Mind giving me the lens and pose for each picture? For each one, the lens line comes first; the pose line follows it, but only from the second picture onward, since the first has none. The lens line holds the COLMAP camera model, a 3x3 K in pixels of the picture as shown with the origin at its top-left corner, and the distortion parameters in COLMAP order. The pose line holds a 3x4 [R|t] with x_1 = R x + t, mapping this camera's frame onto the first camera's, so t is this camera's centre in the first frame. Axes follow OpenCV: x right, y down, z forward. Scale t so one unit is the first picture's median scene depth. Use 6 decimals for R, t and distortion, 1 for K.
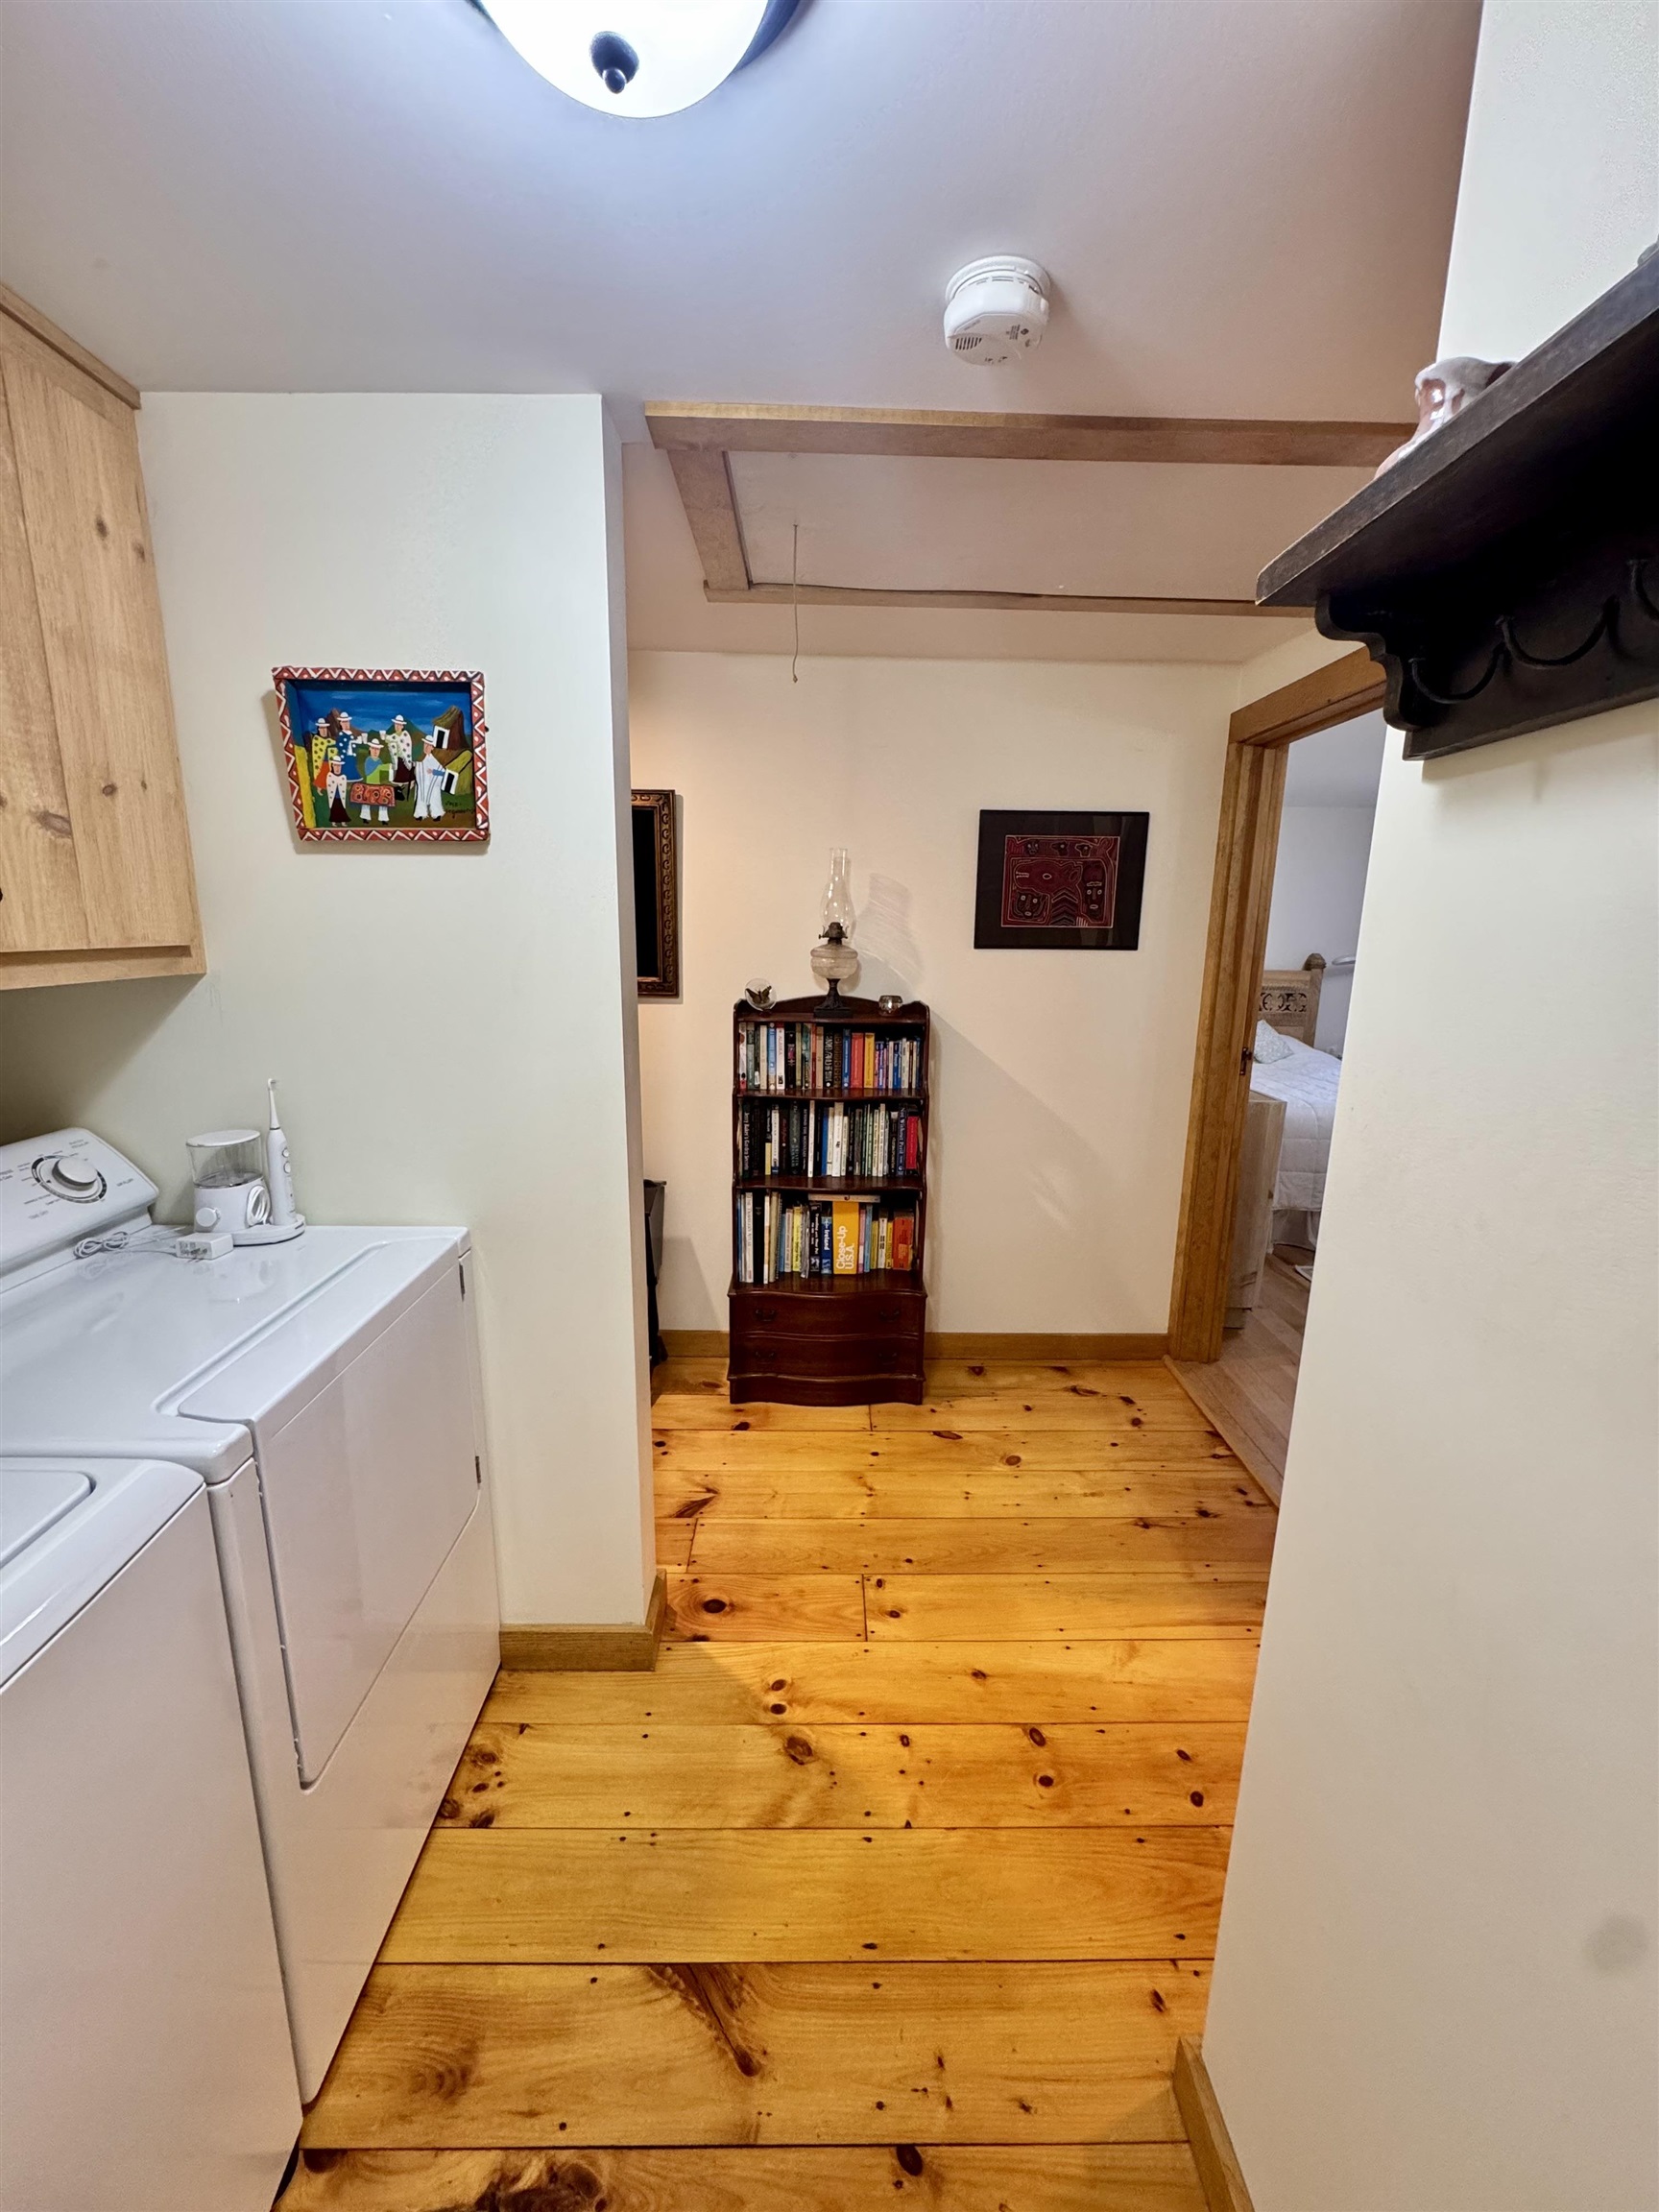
lens RADIAL K [[890.7, 0, 829.5], [0, 890.7, 1106.0], [0, 0, 1]] dist [-0.001168, -0.000077]
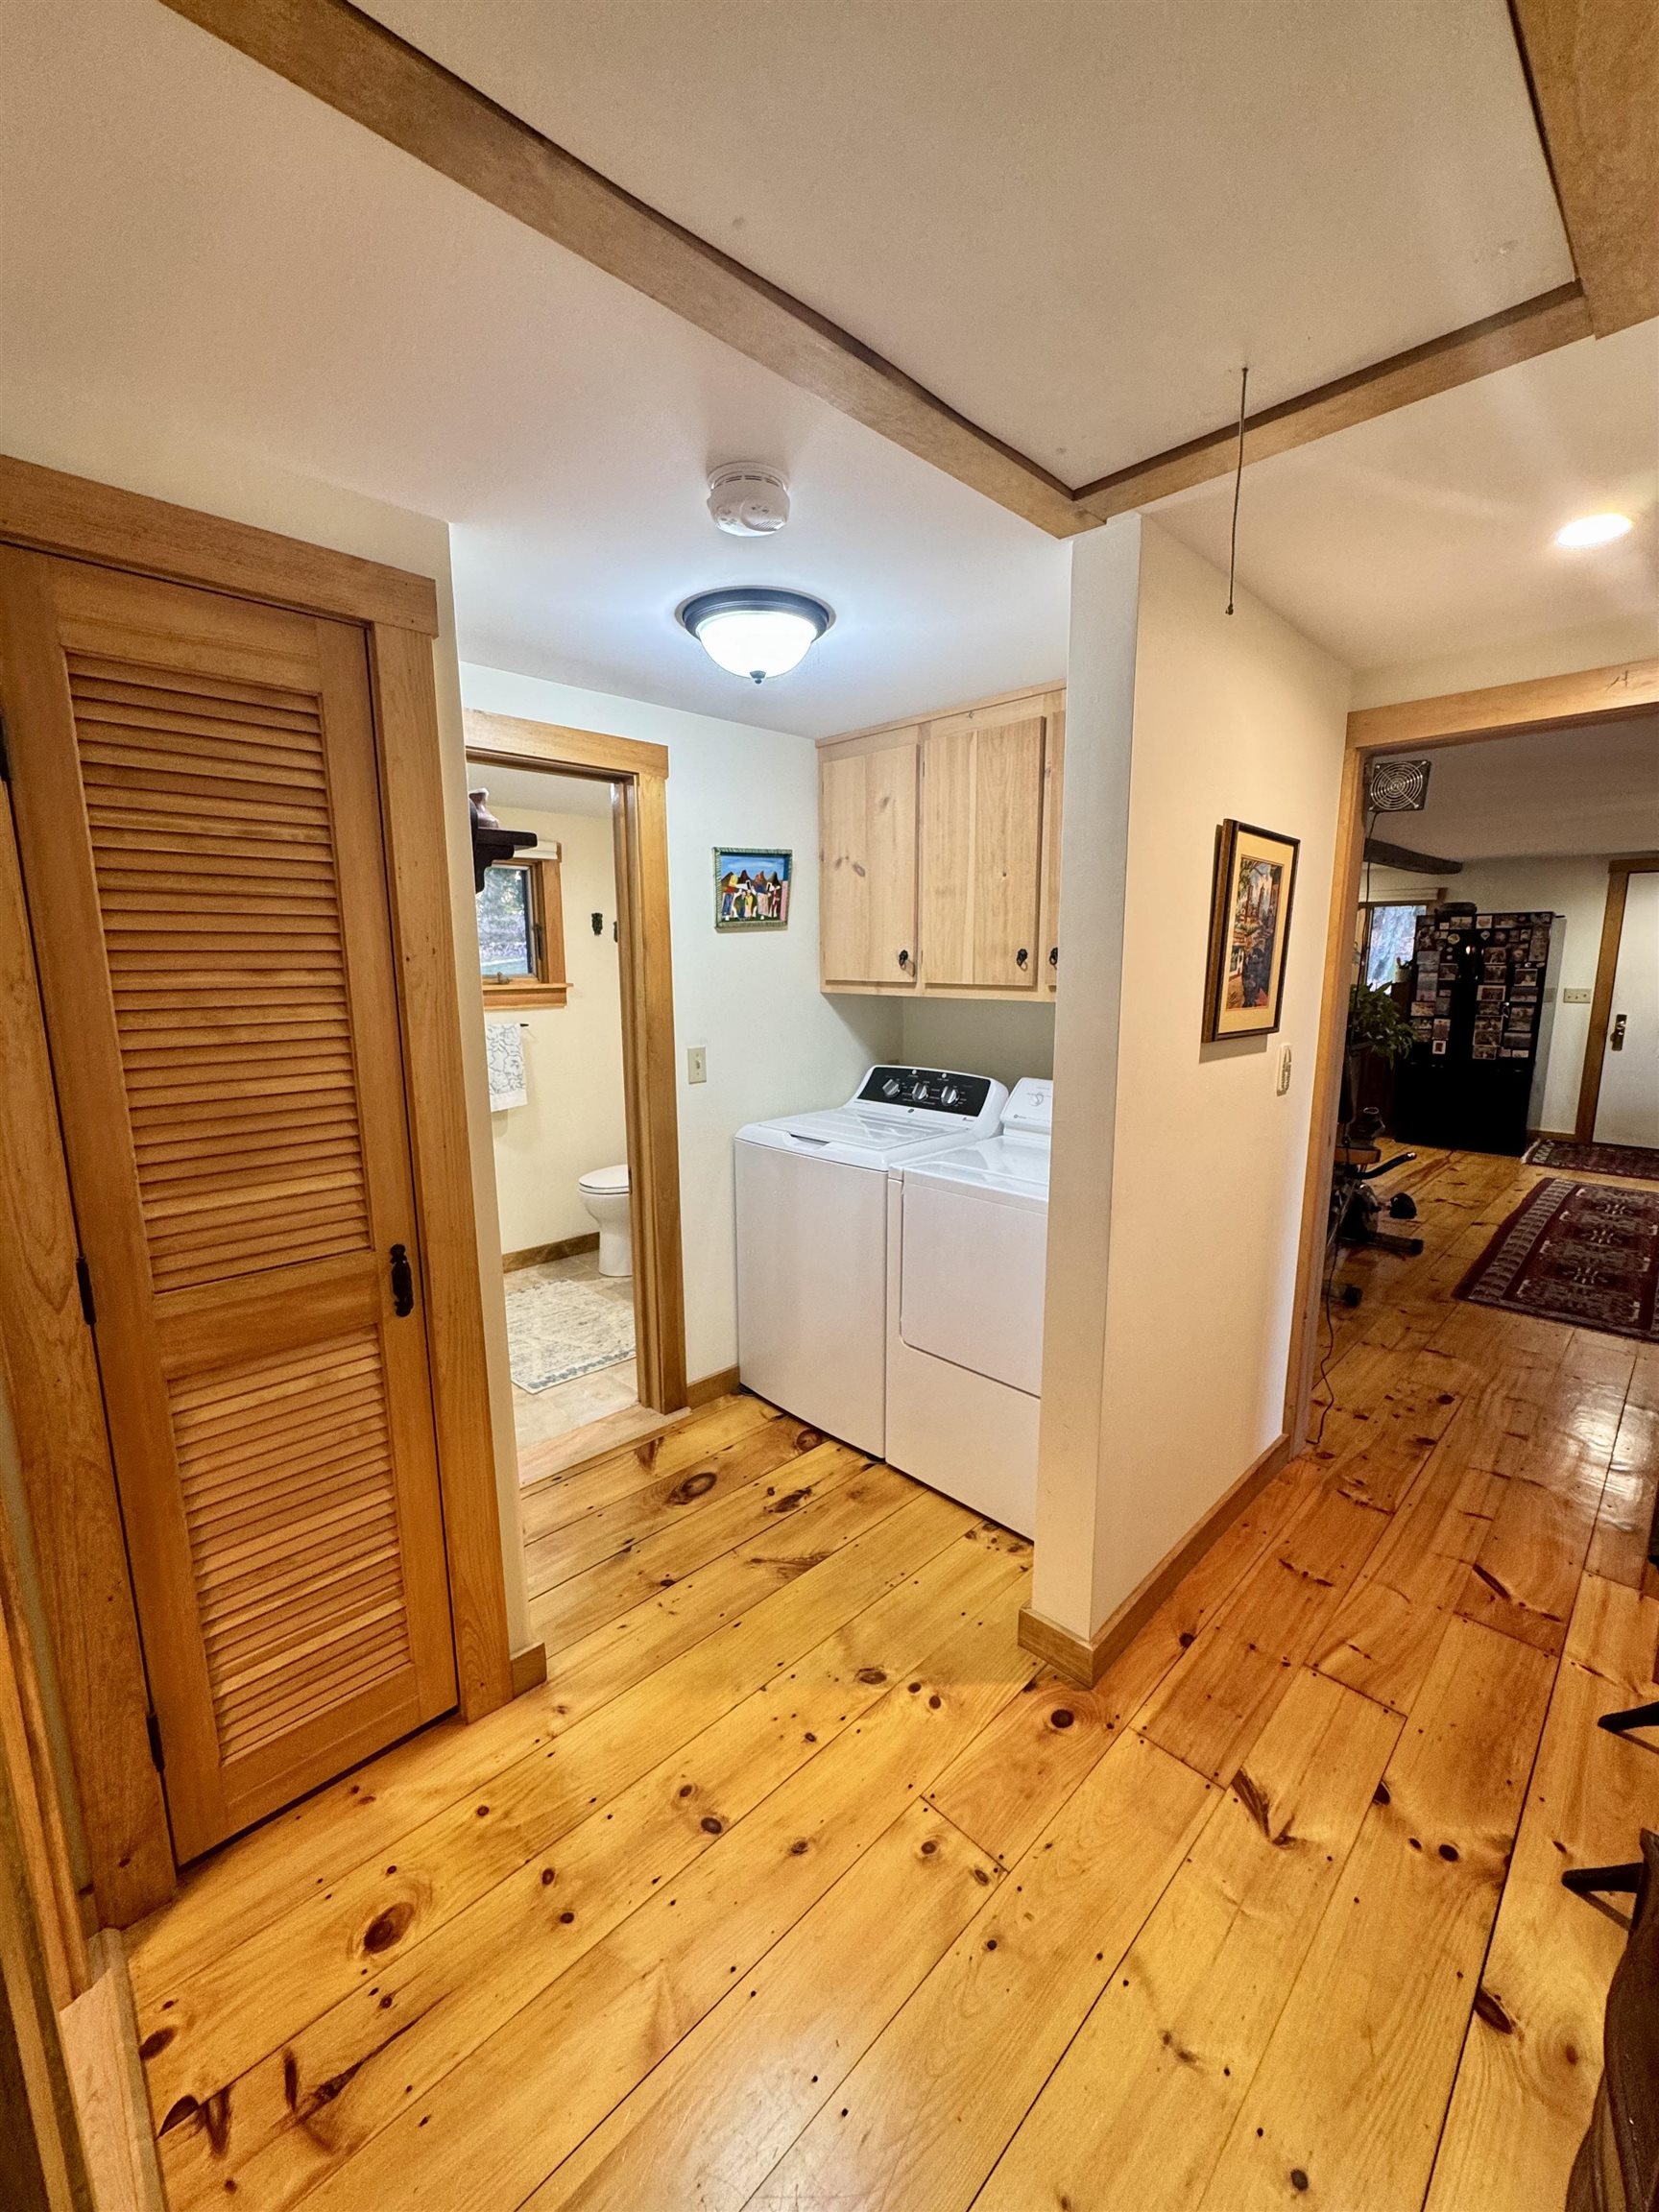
lens RADIAL K [[880.3, 0, 829.5], [0, 880.3, 1106.0], [0, 0, 1]] dist [-0.000162, 0.000041]
pose [[-0.722645, 0.109804, -0.682443, 0.729052], [-0.143420, 0.941997, 0.303435, -0.335199], [0.676177, 0.317152, -0.664981, 1.525155]]
